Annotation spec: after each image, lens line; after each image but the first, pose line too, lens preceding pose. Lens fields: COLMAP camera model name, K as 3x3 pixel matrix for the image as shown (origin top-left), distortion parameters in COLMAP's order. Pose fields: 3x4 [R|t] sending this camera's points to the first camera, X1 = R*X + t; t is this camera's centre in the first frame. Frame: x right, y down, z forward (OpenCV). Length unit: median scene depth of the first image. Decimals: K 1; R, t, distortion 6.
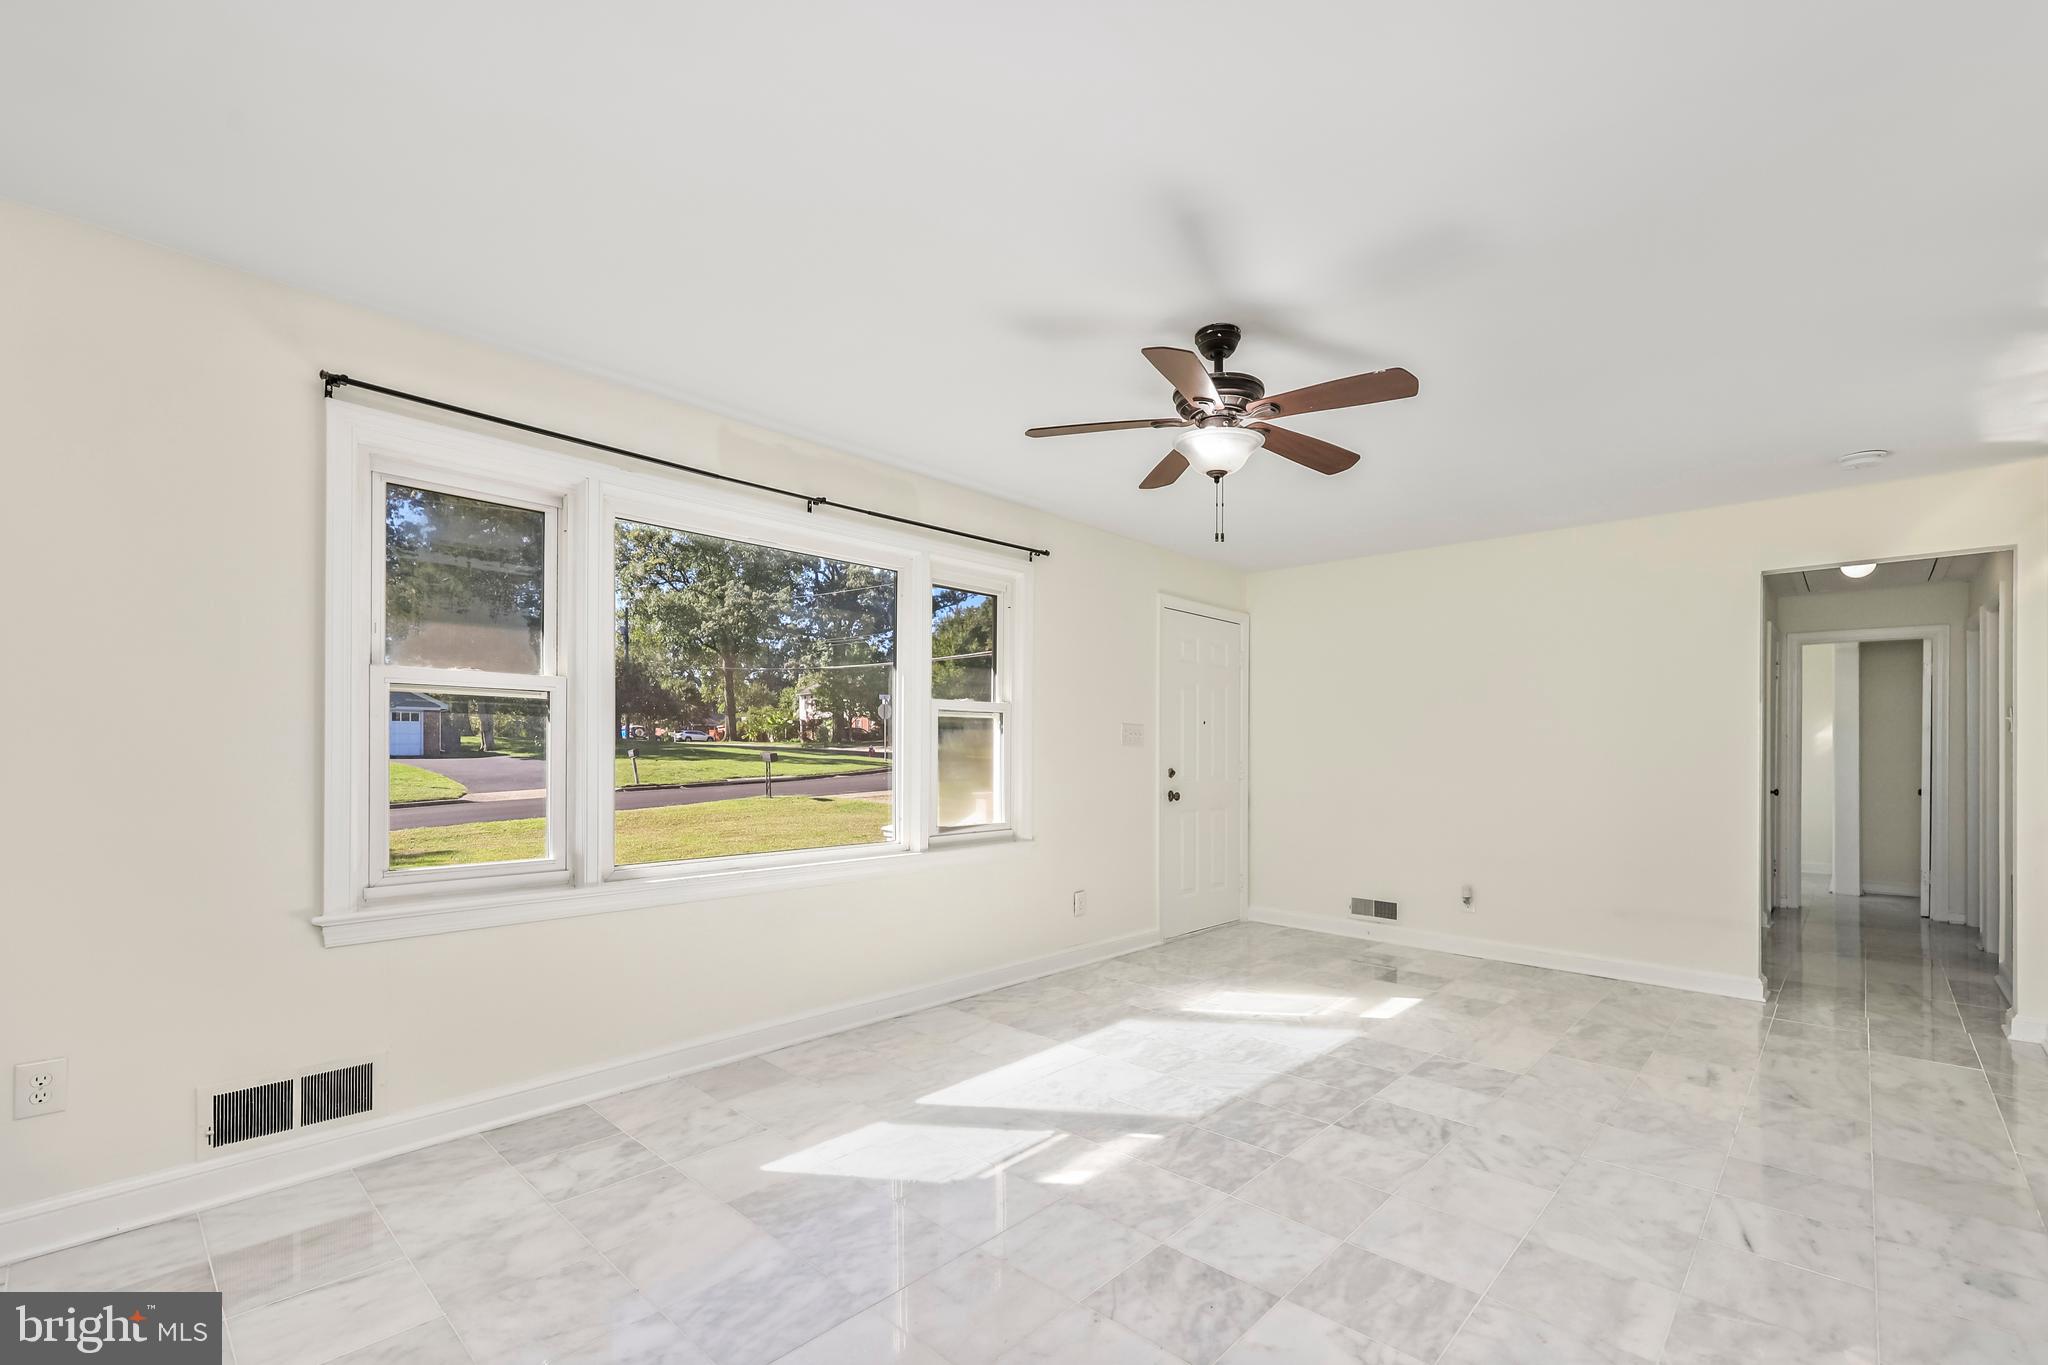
lens RADIAL K [[893.6, 0, 1026.6], [0, 893.6, 752.3], [0, 0, 1]] dist [0.001356, -0.000133]
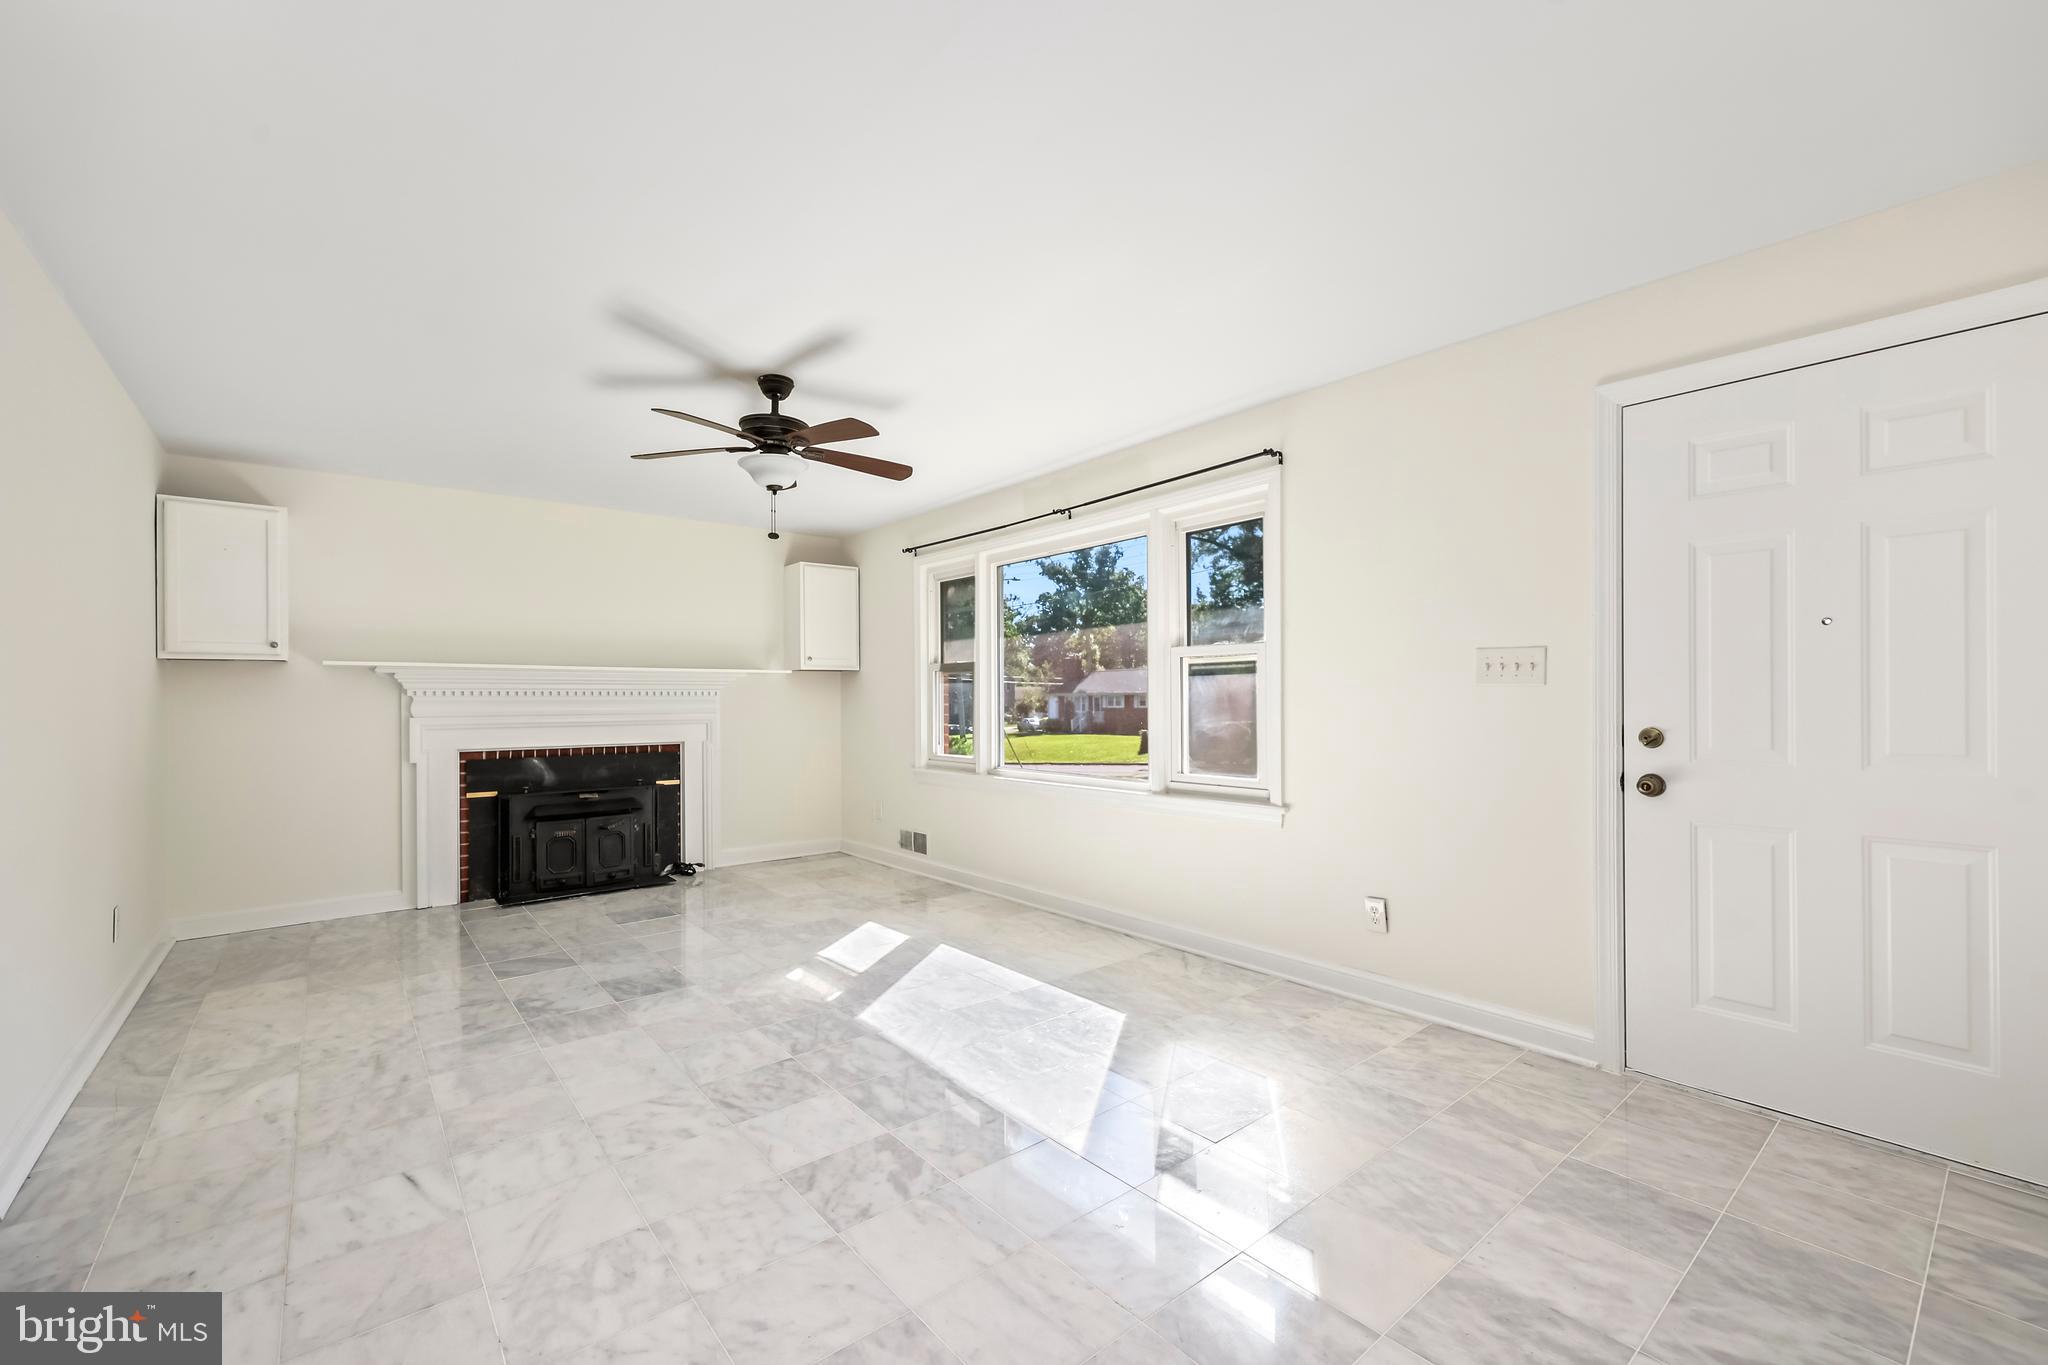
lens RADIAL K [[840.6, 0, 1025.5], [0, 840.6, 702.0], [0, 0, 1]] dist [-0.001119, 0.000111]
pose [[-0.127349, -0.001367, -0.991857, 1.257162], [0.004778, 0.999987, -0.001992, 0.005658], [0.991846, -0.004993, -0.127341, 1.372199]]
